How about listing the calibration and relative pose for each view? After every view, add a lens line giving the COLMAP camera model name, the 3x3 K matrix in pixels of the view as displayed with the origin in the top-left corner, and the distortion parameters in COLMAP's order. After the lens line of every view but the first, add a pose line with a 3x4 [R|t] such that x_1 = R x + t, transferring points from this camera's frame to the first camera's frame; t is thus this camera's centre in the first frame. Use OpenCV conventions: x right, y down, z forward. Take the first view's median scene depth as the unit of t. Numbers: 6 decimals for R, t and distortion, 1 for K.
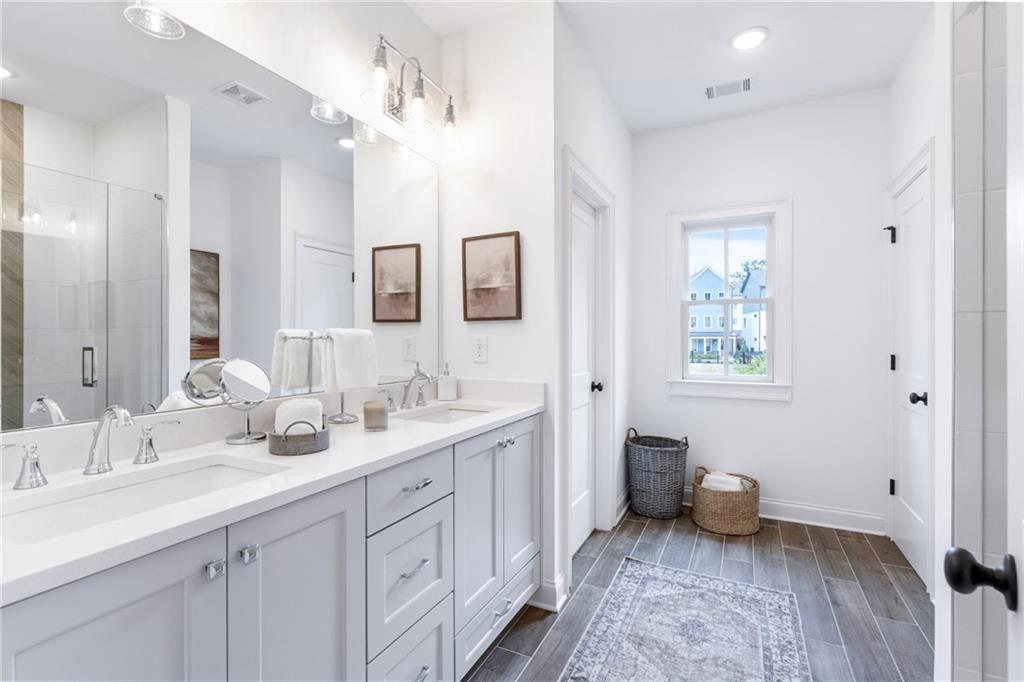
lens RADIAL K [[477.1, 0, 512.2], [0, 477.1, 341.4], [0, 0, 1]] dist [0.001747, 0.000241]
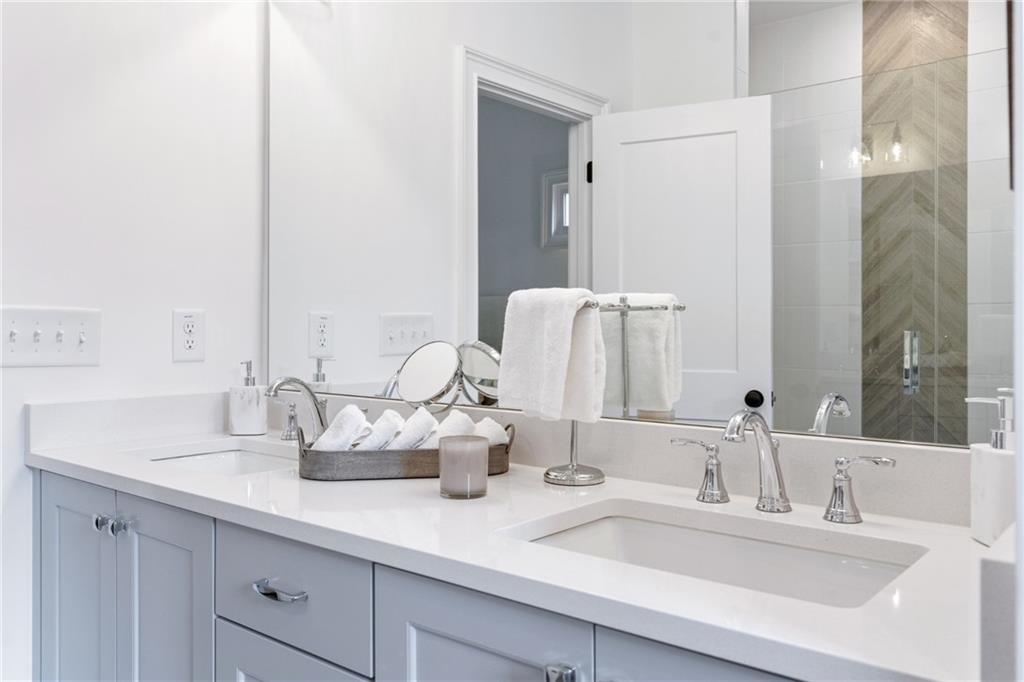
lens RADIAL K [[819.8, 0, 512.8], [0, 819.8, 334.2], [0, 0, 1]] dist [-0.018093, -0.004146]
pose [[-0.239365, 0.007971, -0.970897, 0.443805], [-0.002777, 0.999957, 0.008895, 0.012811], [0.970926, 0.004825, -0.239332, 1.092435]]
